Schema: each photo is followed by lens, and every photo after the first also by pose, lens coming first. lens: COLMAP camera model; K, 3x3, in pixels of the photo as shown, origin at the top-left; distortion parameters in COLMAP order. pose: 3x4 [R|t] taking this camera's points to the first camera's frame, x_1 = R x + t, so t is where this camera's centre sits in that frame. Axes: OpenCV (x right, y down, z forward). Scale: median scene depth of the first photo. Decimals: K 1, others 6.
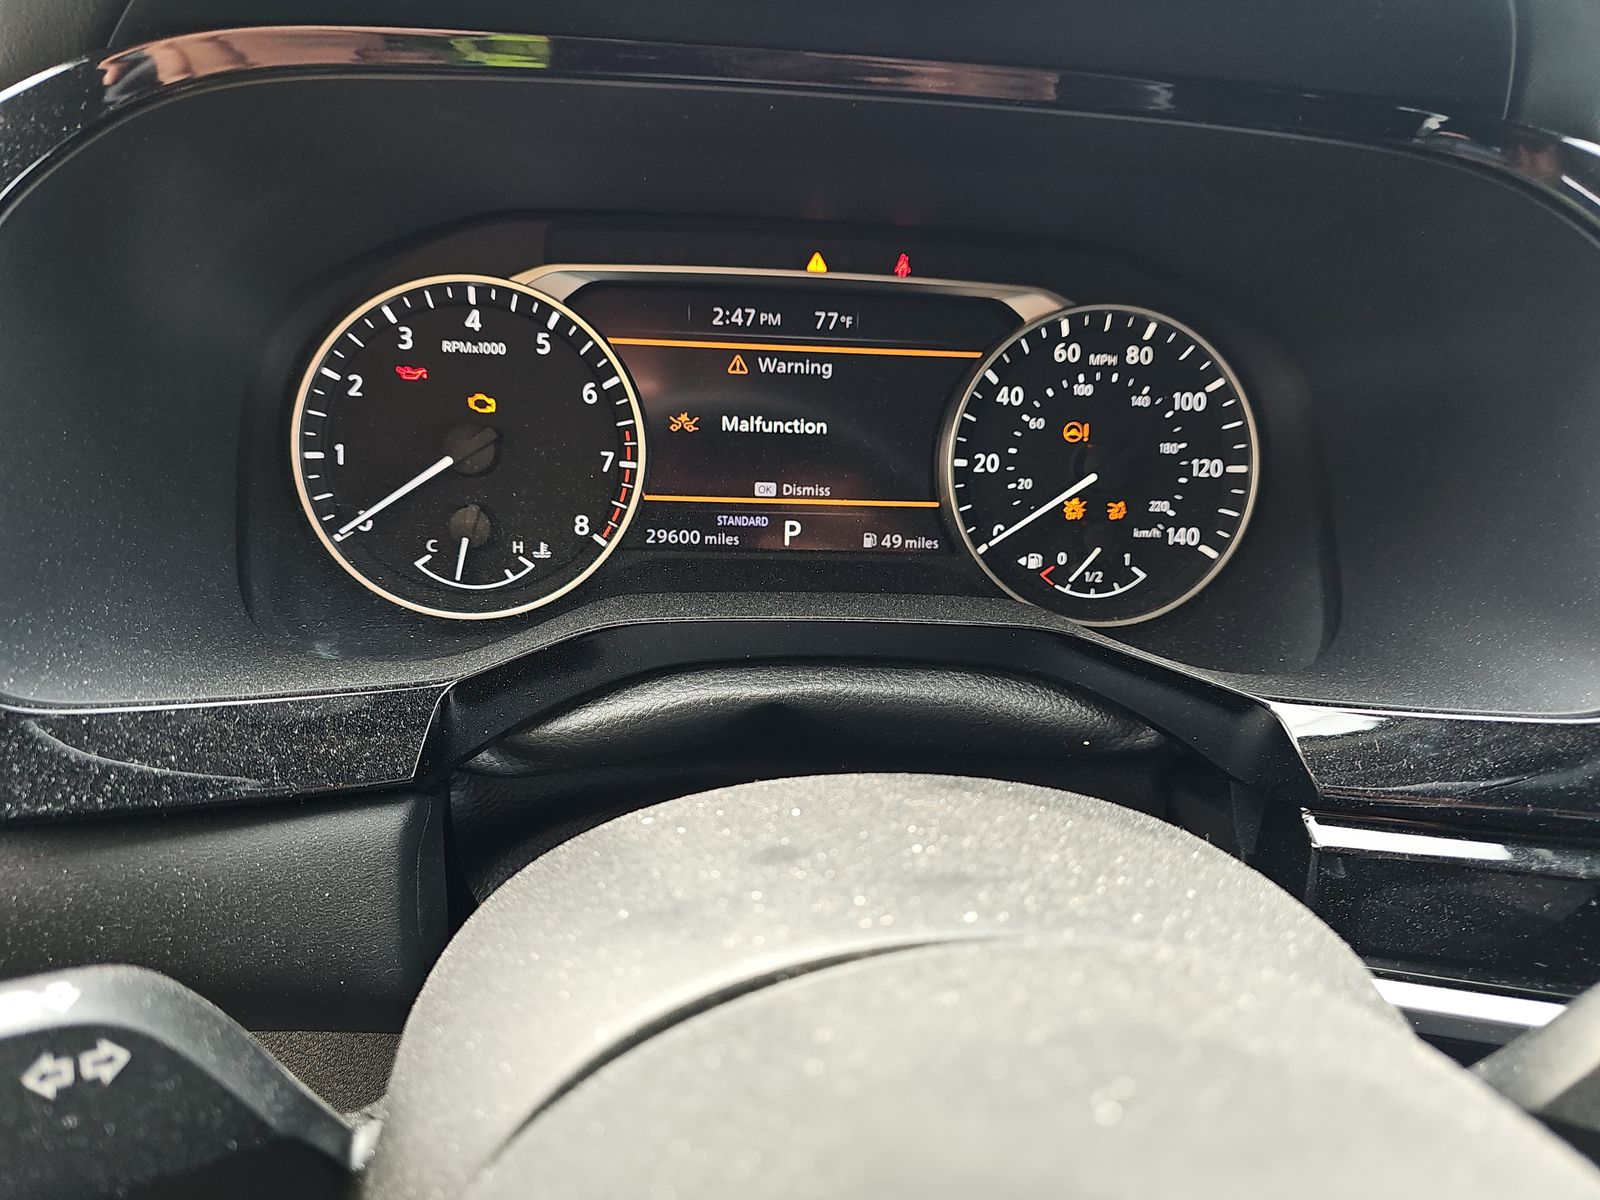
lens RADIAL K [[1068.8, 0, 800.0], [0, 1068.8, 600.0], [0, 0, 1]] dist [0.053989, -0.001440]
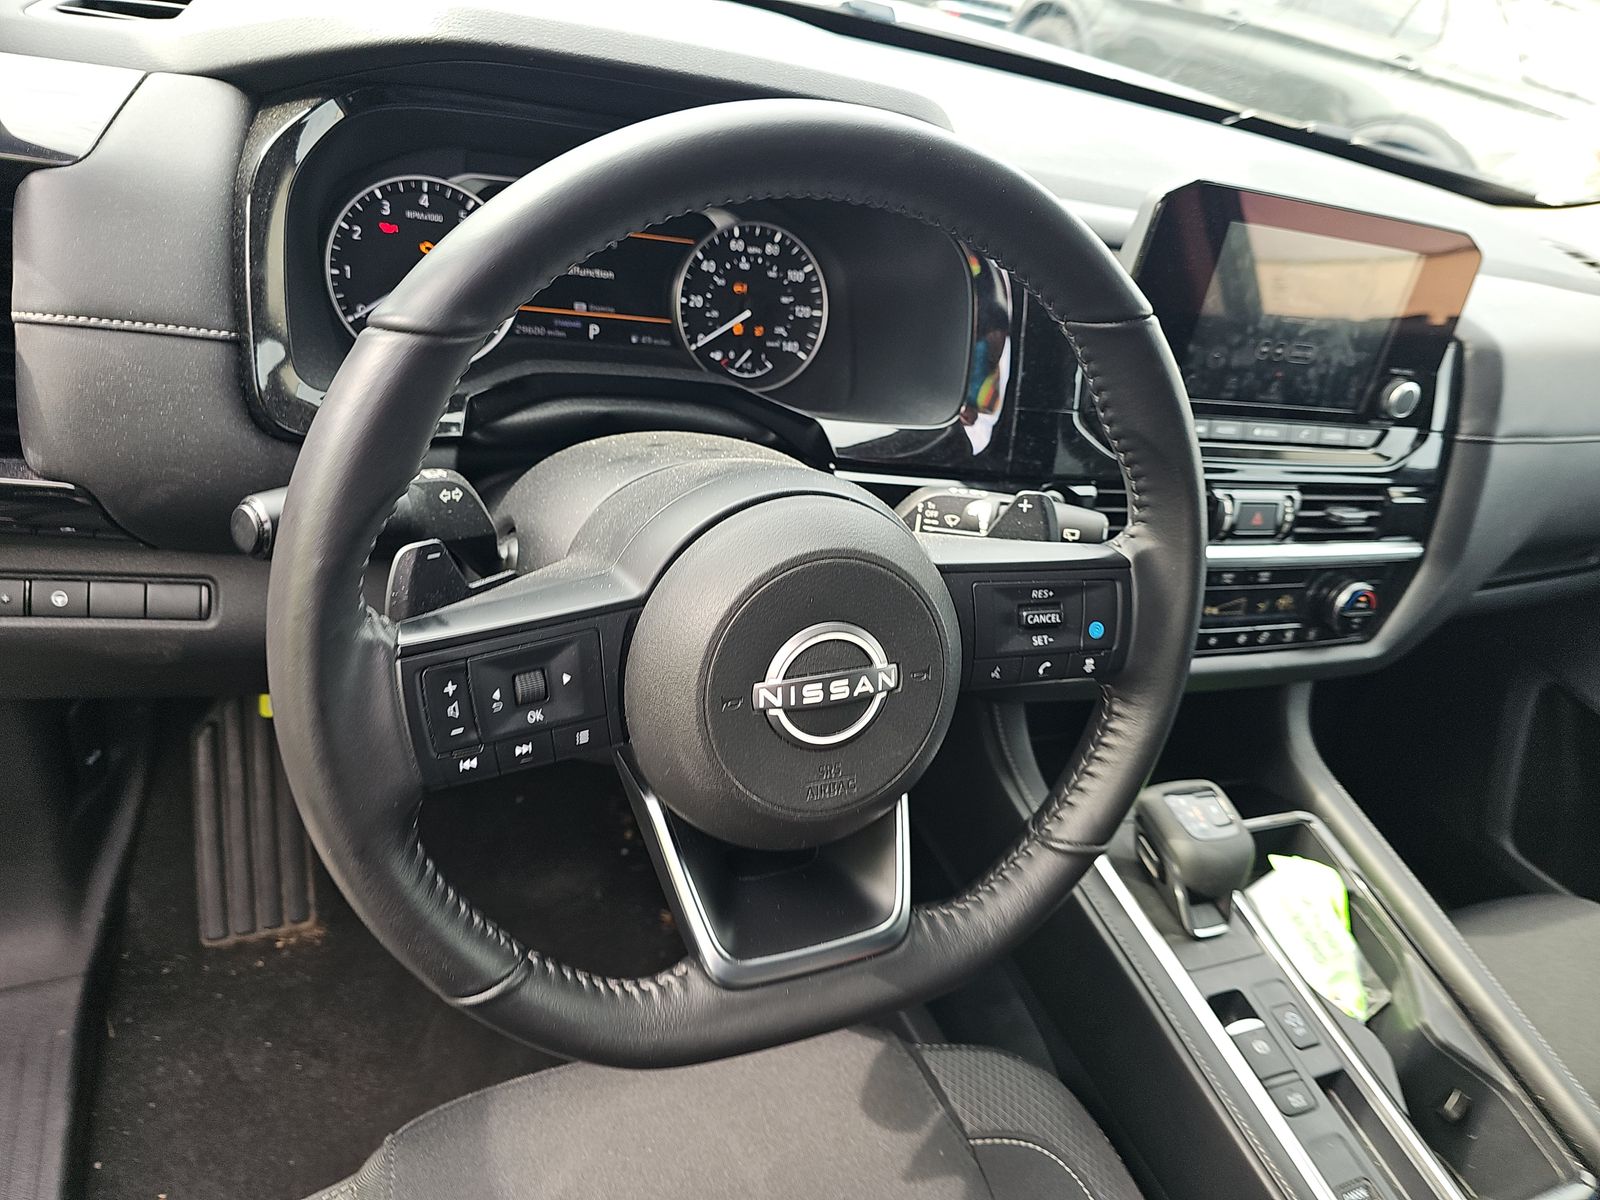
lens RADIAL K [[1101.7, 0, 800.0], [0, 1101.7, 600.0], [0, 0, 1]] dist [-0.000899, -0.002337]
pose [[0.938509, -0.020077, 0.344672, -0.341101], [-0.039007, 0.985750, 0.163633, 0.069353], [-0.343045, -0.167015, 0.924352, -0.975009]]
